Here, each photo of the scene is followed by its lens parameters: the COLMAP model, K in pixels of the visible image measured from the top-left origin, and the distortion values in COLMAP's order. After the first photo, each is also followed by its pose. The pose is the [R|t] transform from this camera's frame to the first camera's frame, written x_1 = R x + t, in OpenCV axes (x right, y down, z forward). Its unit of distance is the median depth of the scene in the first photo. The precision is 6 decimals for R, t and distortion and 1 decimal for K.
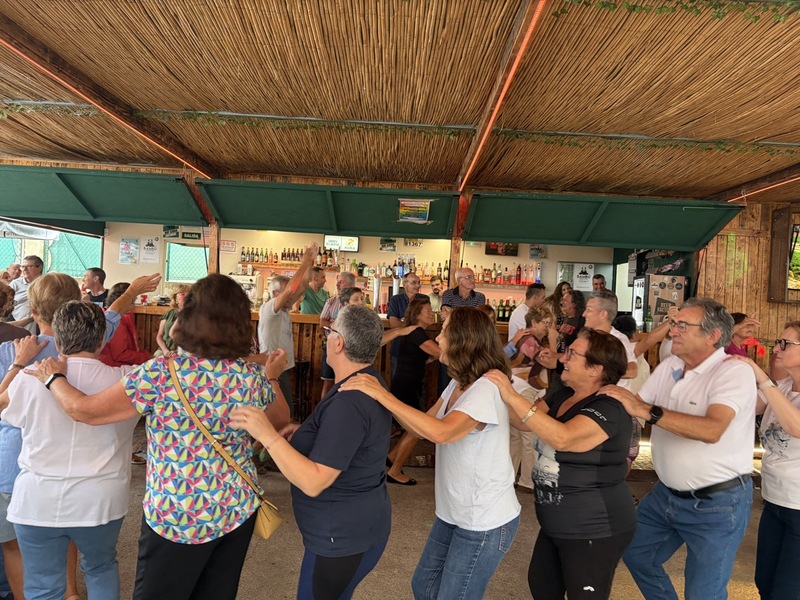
lens RADIAL K [[599.4, 0, 395.4], [0, 599.4, 306.6], [0, 0, 1]] dist [0.062005, -0.070707]
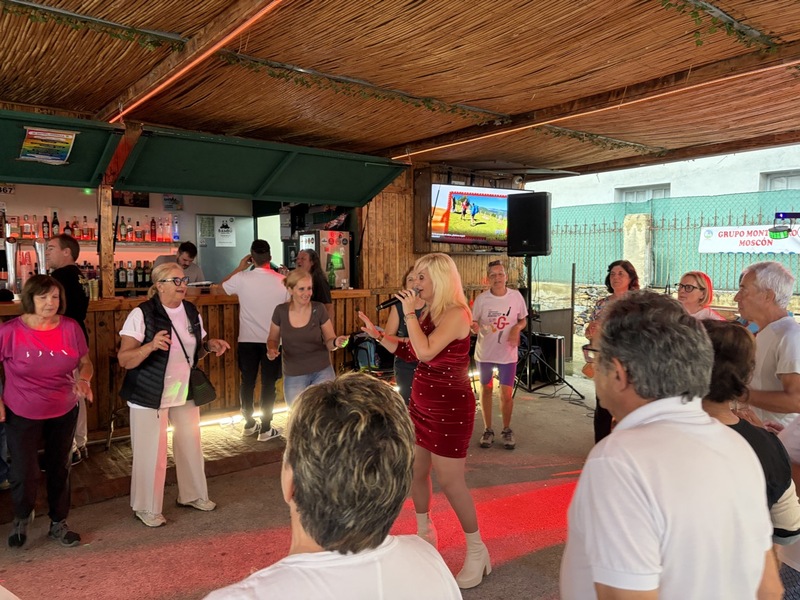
lens RADIAL K [[599.4, 0, 395.5], [0, 599.4, 302.4], [0, 0, 1]] dist [0.062005, -0.070707]
pose [[0.768958, -0.097263, 0.631857, -0.110648], [0.045646, 0.994189, 0.097487, -0.026229], [-0.637668, -0.046122, 0.768930, 0.169257]]
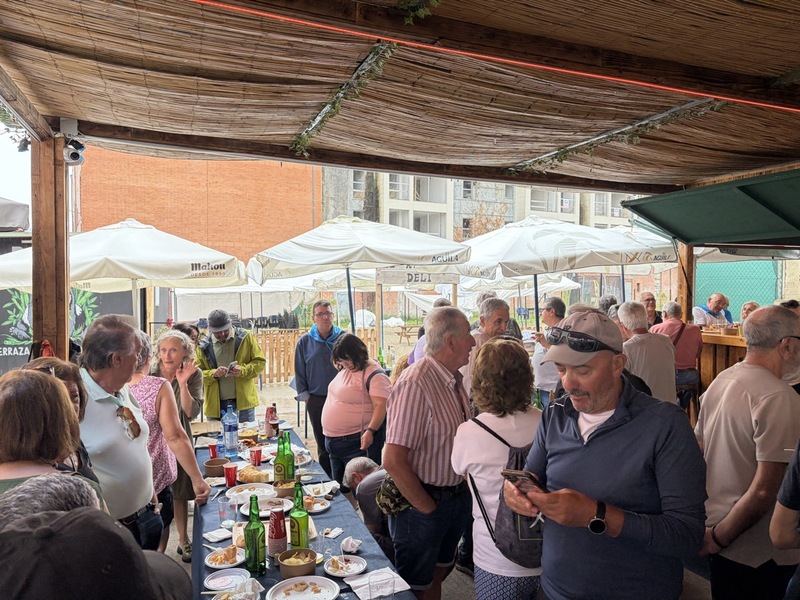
lens RADIAL K [[599.4, 0, 396.5], [0, 599.4, 306.1], [0, 0, 1]] dist [0.062005, -0.070707]
pose [[0.352109, -0.020460, -0.935735, 0.040209], [-0.001914, 0.999743, -0.022580, -0.034001], [0.935957, 0.009741, 0.351980, 0.241721]]
